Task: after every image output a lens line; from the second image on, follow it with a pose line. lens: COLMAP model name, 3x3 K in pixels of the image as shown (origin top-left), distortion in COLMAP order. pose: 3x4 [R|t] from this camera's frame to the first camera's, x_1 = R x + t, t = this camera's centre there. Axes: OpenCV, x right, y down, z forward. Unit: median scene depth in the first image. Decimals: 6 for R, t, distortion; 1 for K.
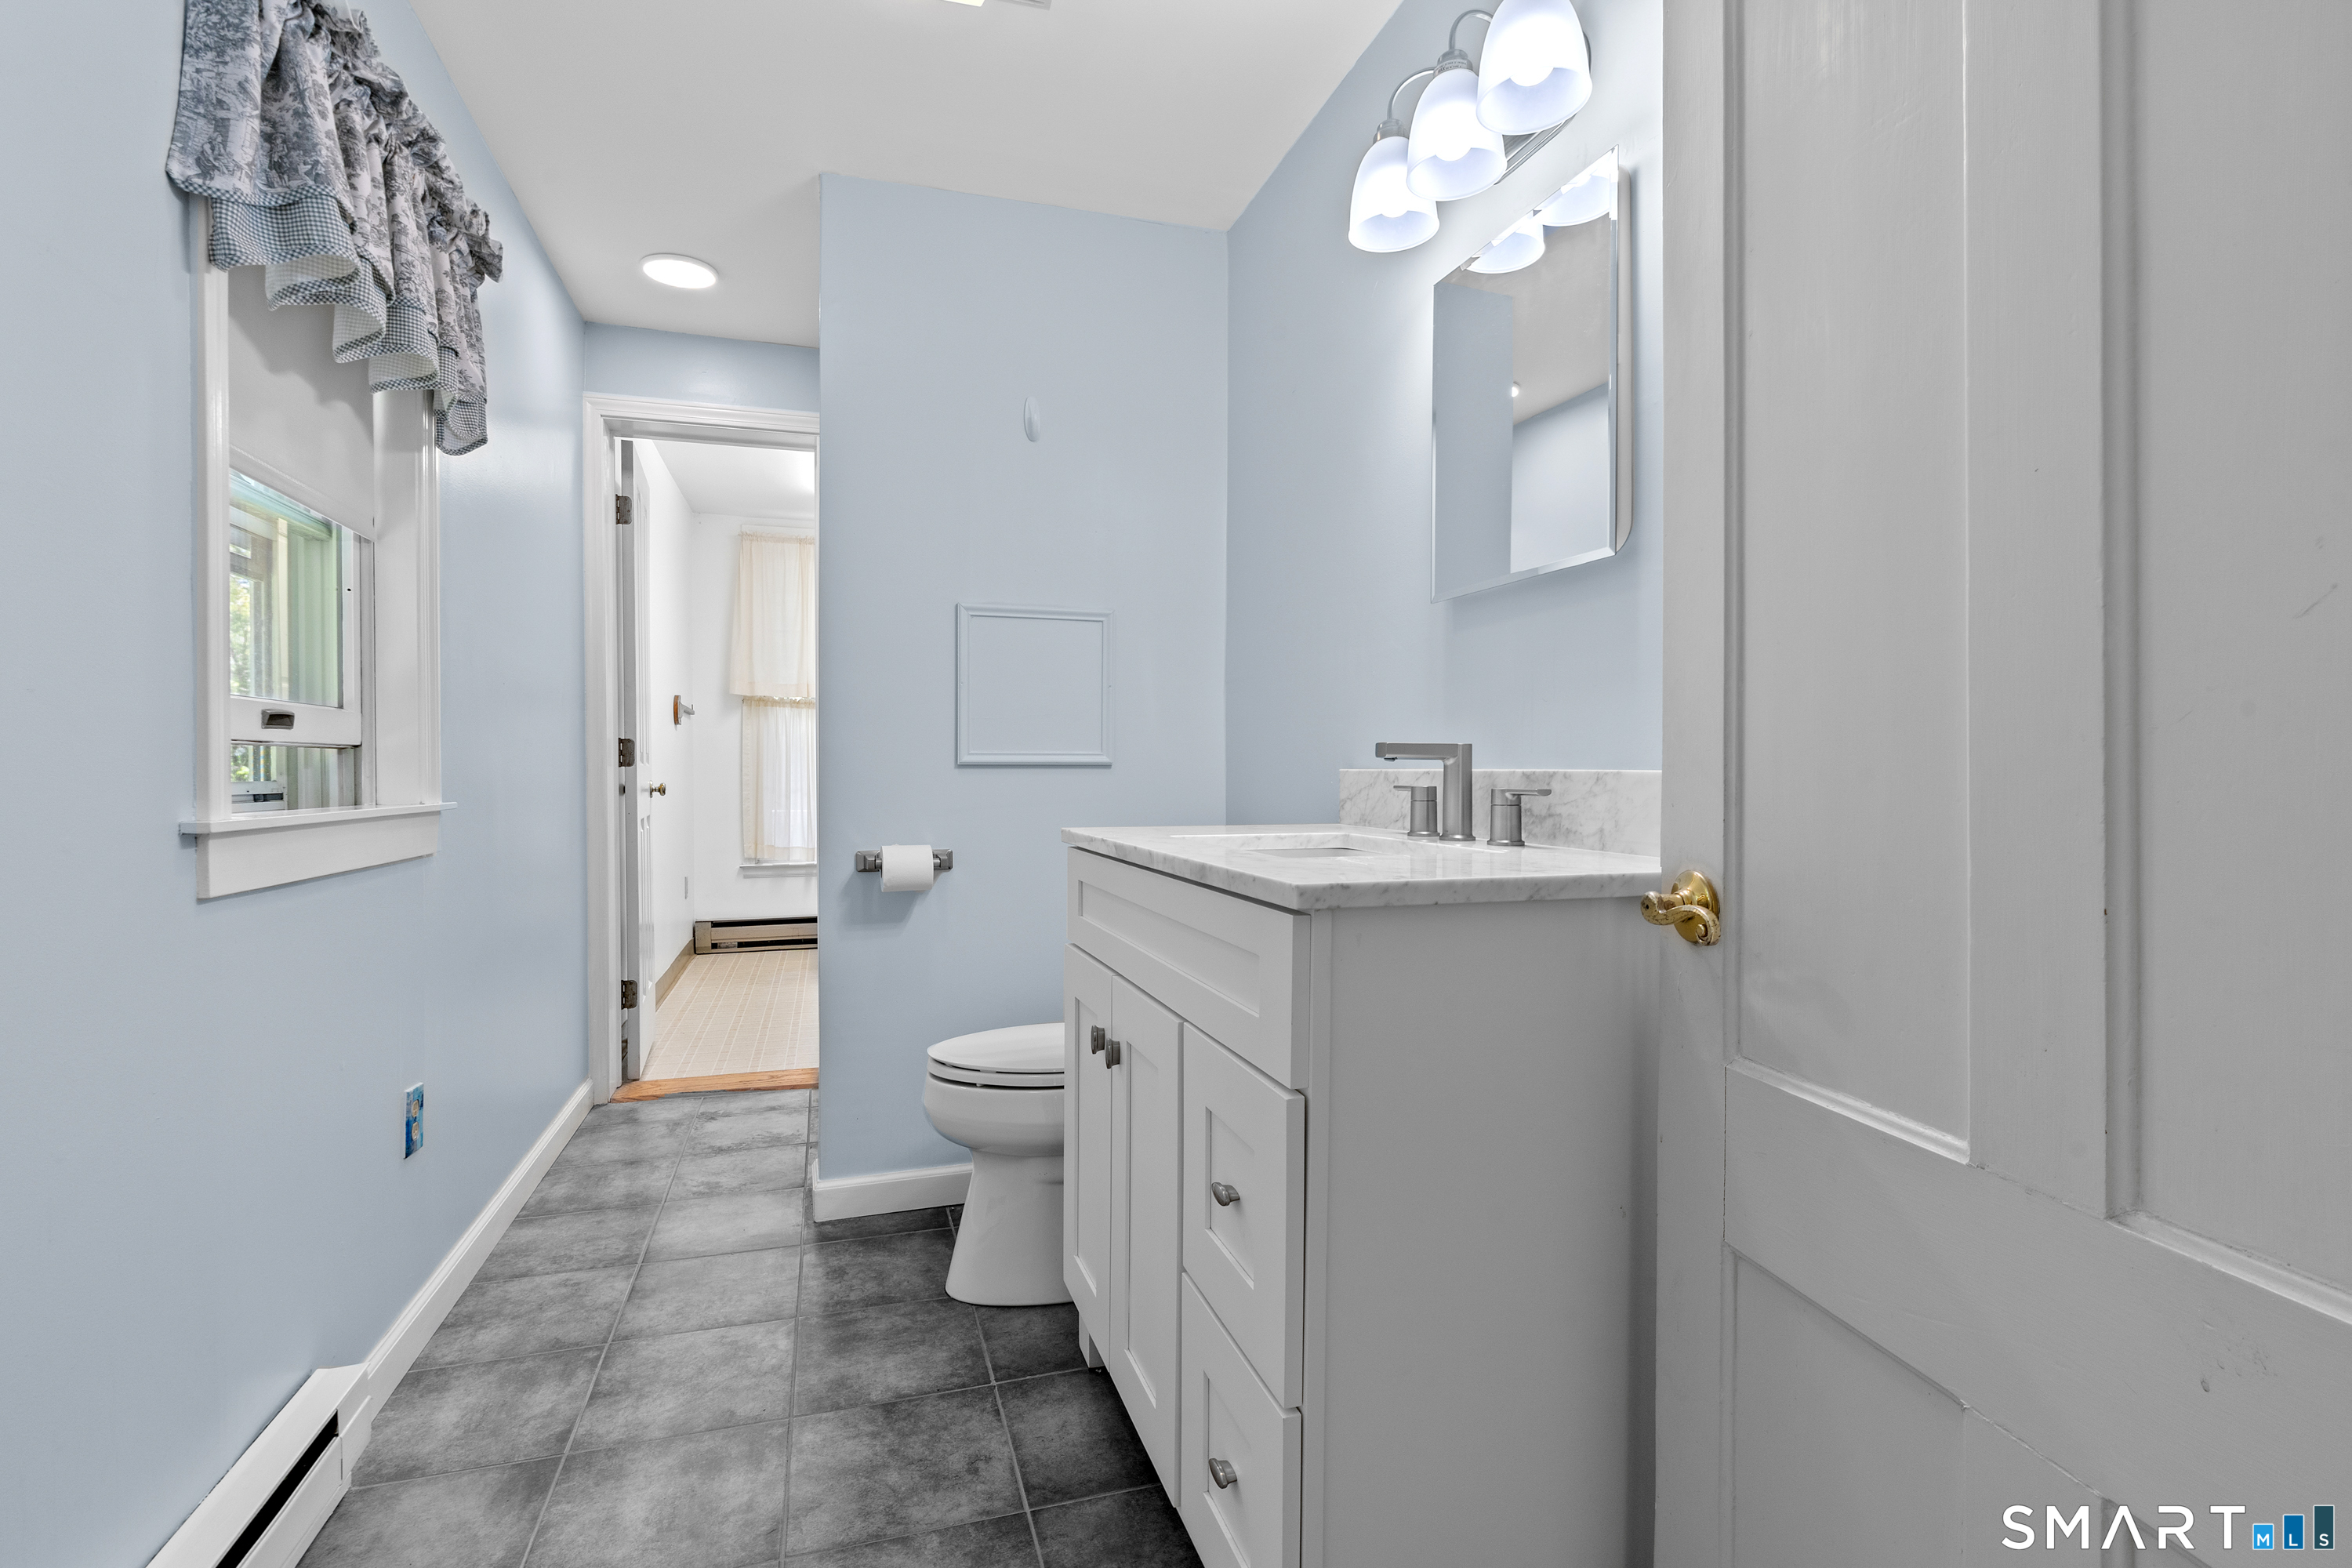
lens RADIAL K [[1068.5, 0, 1179.8], [0, 1068.5, 784.0], [0, 0, 1]] dist [-0.004093, 0.000605]
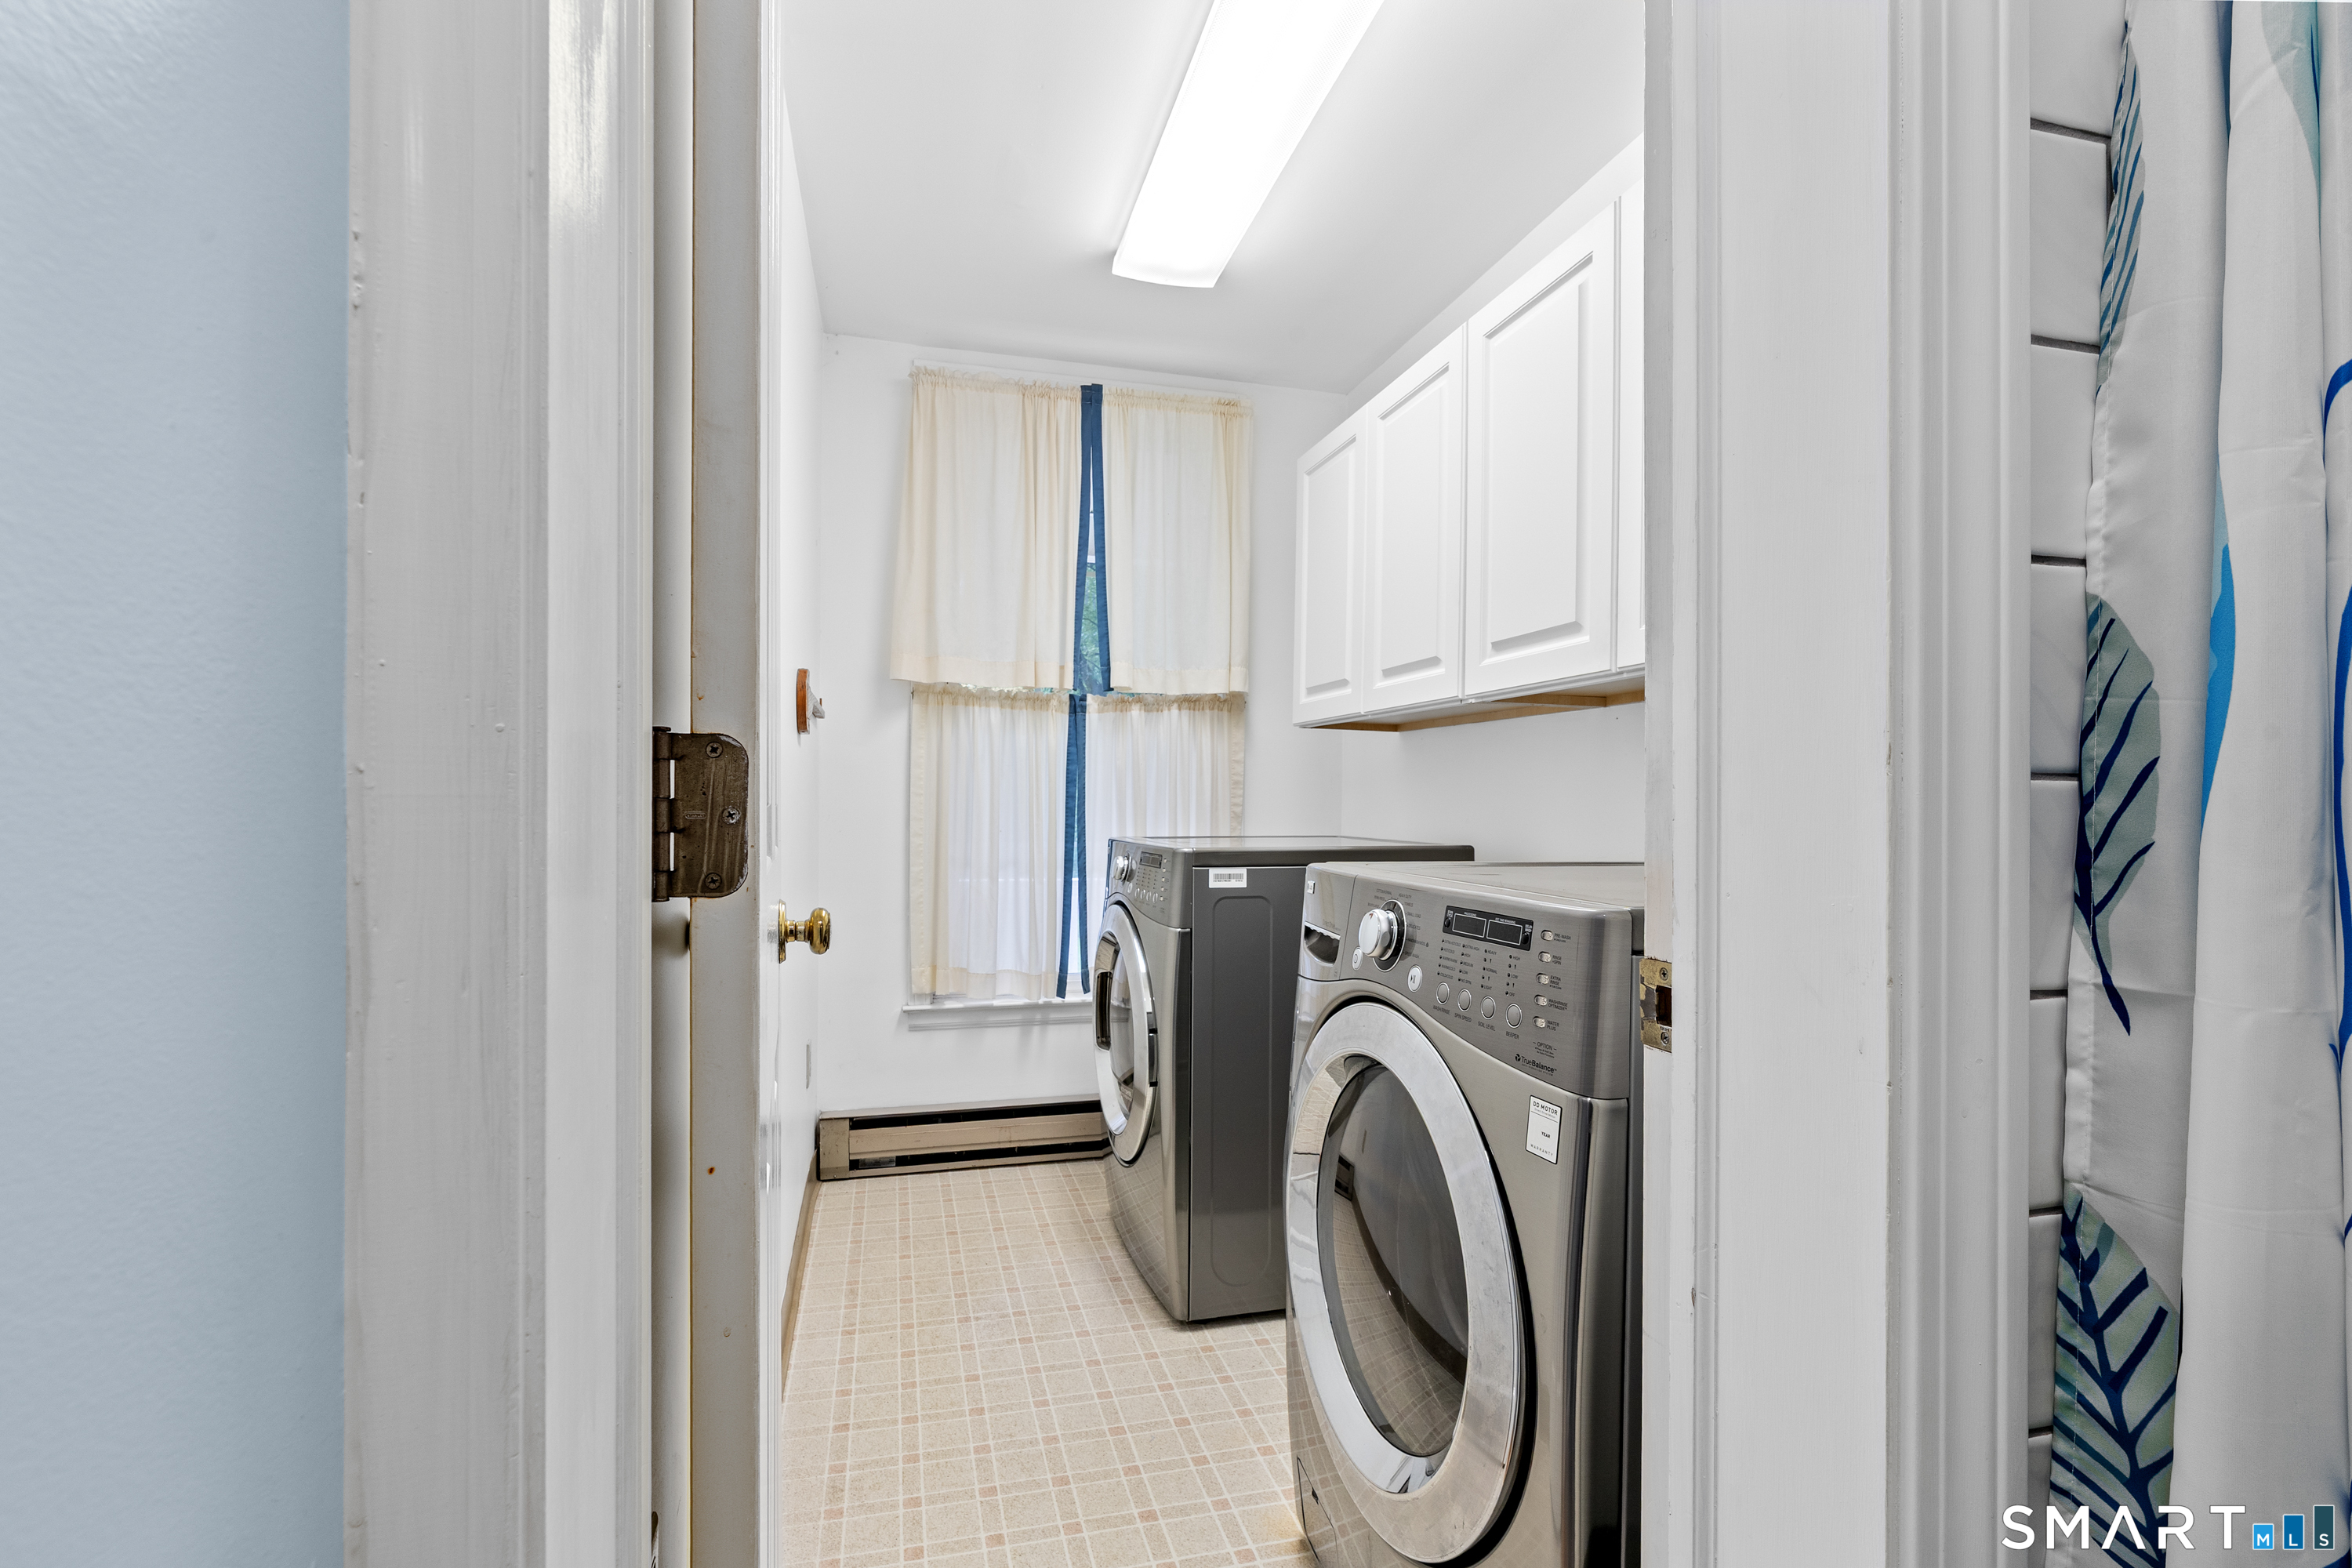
lens RADIAL K [[1068.5, 0, 1171.0], [0, 1068.5, 789.3], [0, 0, 1]] dist [-0.004093, 0.000605]
pose [[0.998338, -0.000739, -0.057621, -0.252794], [-0.000858, 0.999616, -0.027688, -0.016674], [0.057619, 0.027692, 0.997955, 0.486261]]
